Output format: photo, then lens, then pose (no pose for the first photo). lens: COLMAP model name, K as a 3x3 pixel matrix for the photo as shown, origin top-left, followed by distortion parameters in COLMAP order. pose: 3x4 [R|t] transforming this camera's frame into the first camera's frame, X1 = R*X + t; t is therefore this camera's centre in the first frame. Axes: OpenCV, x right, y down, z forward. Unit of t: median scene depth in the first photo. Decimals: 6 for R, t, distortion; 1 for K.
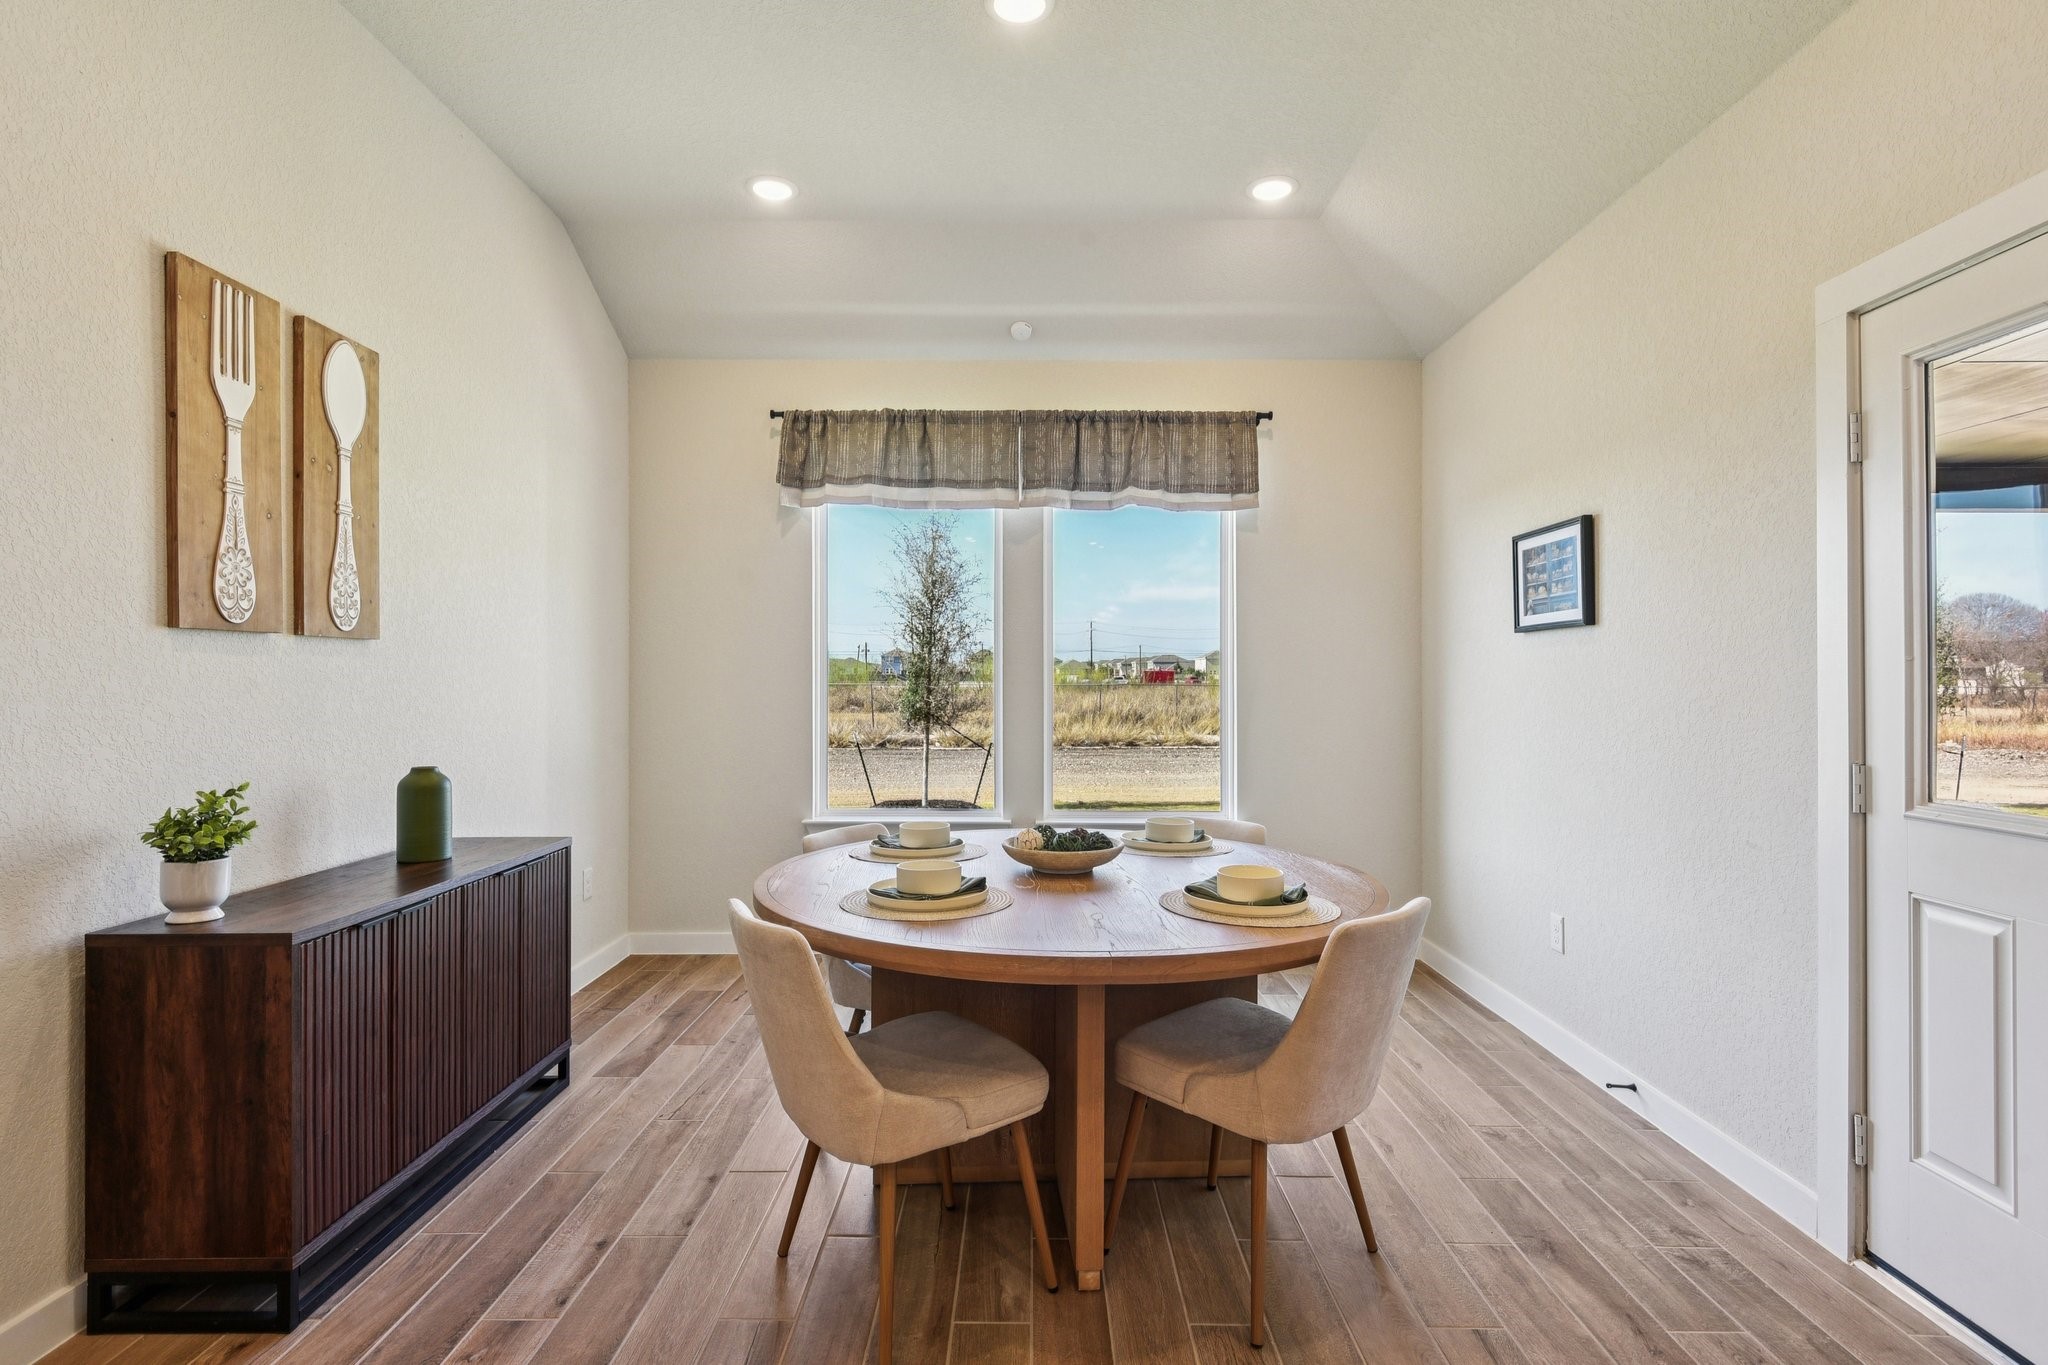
lens RADIAL K [[1029.2, 0, 1029.4], [0, 1029.2, 675.8], [0, 0, 1]] dist [0.027675, -0.010949]
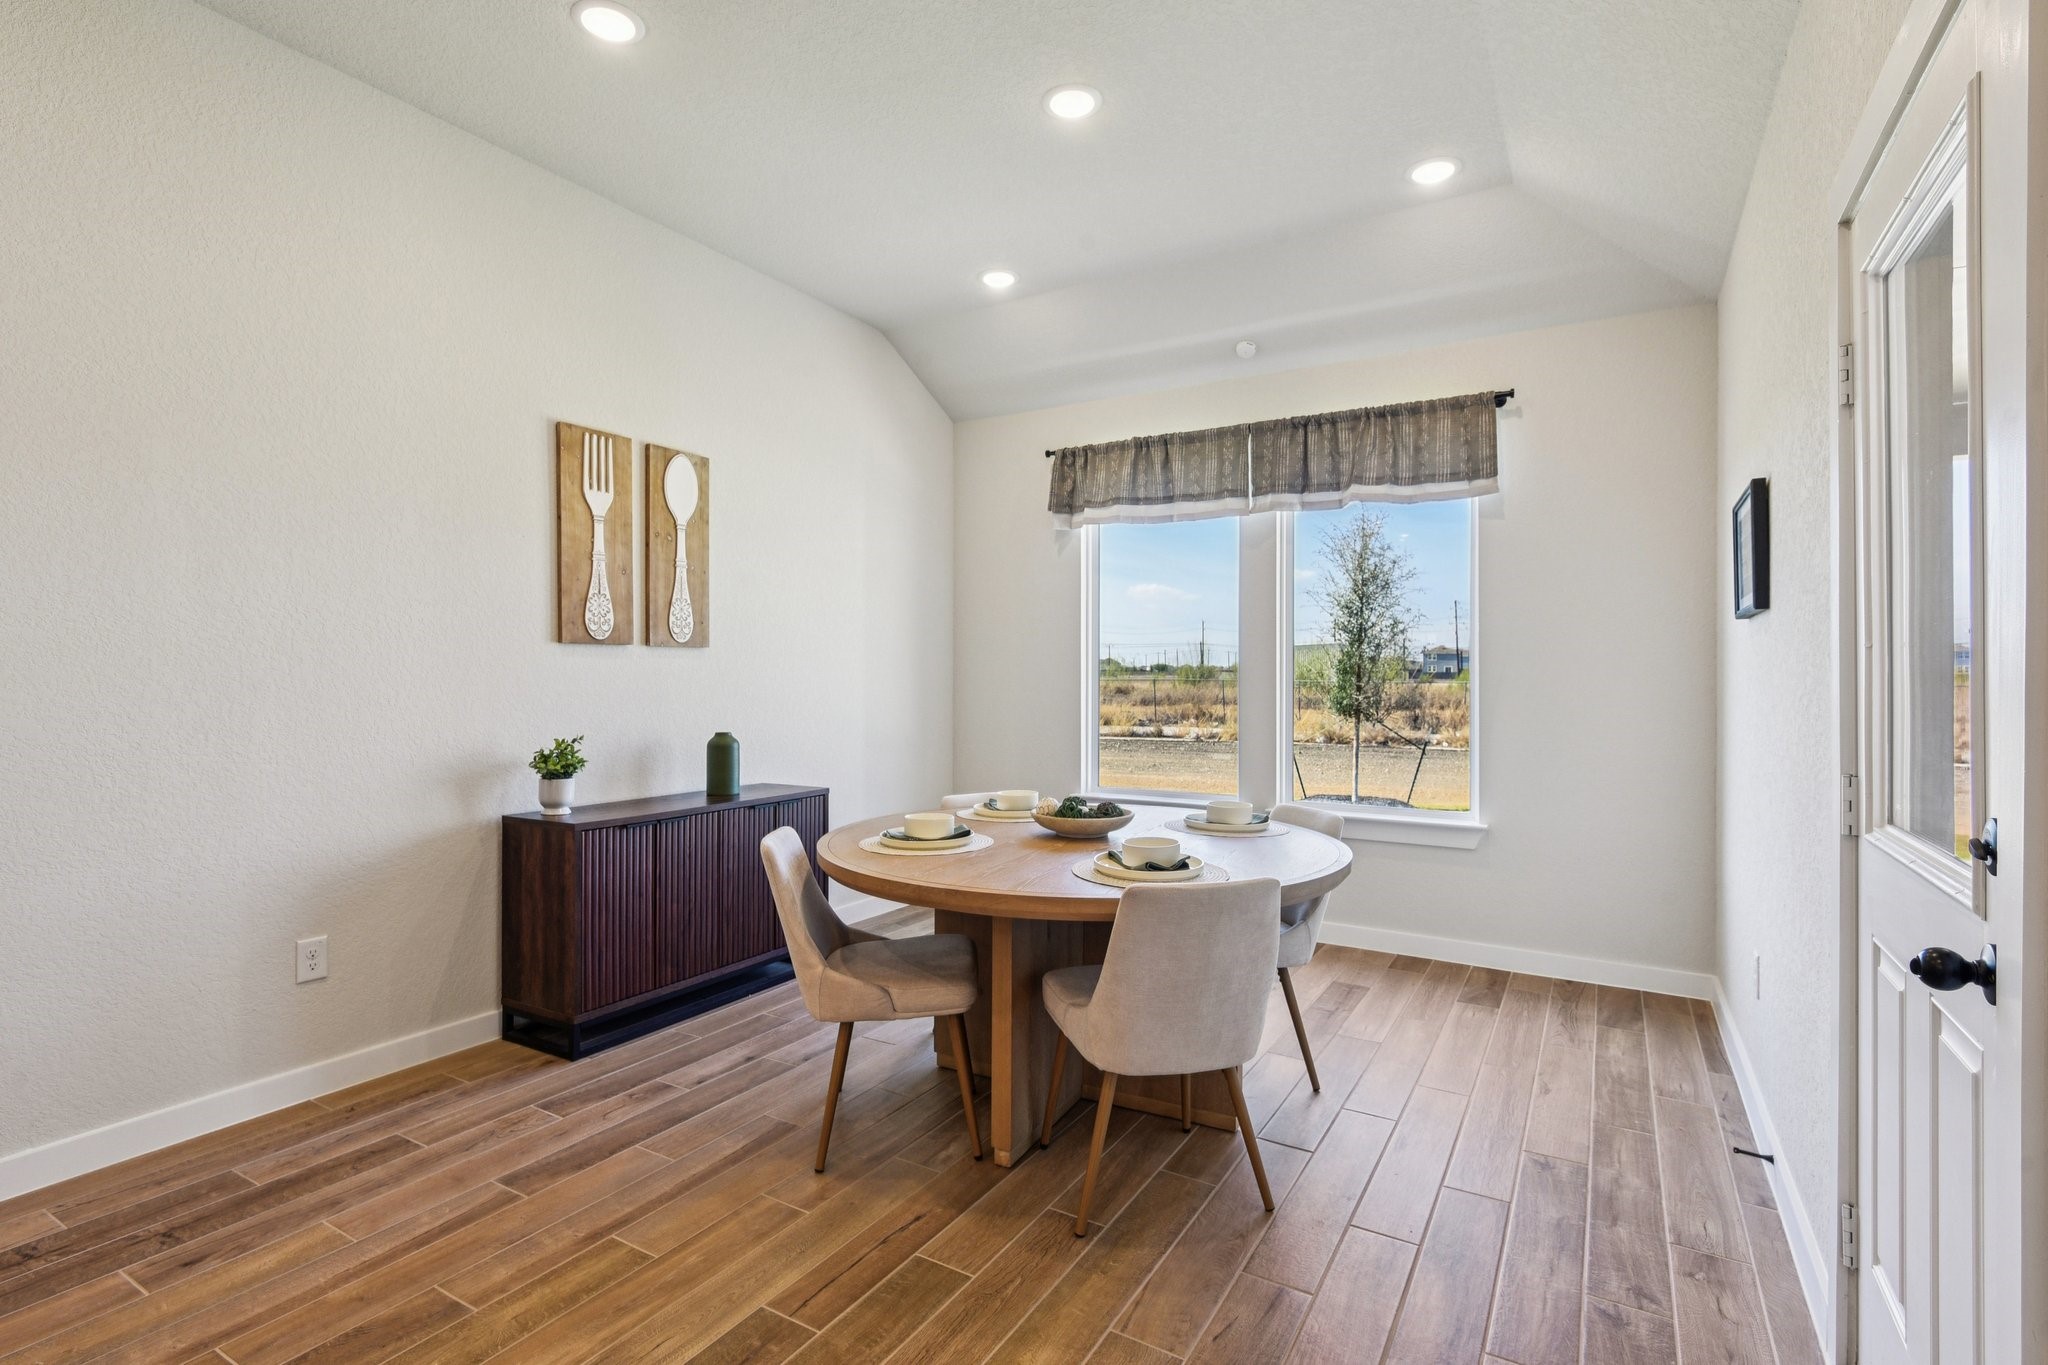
lens RADIAL K [[983.2, 0, 1022.5], [0, 983.2, 674.8], [0, 0, 1]] dist [0.020189, -0.000126]
pose [[0.860114, -0.000152, -0.510102, 0.312484], [0.000844, 0.999999, 0.001124, 0.002377], [0.510101, -0.001397, 0.860113, -0.000170]]
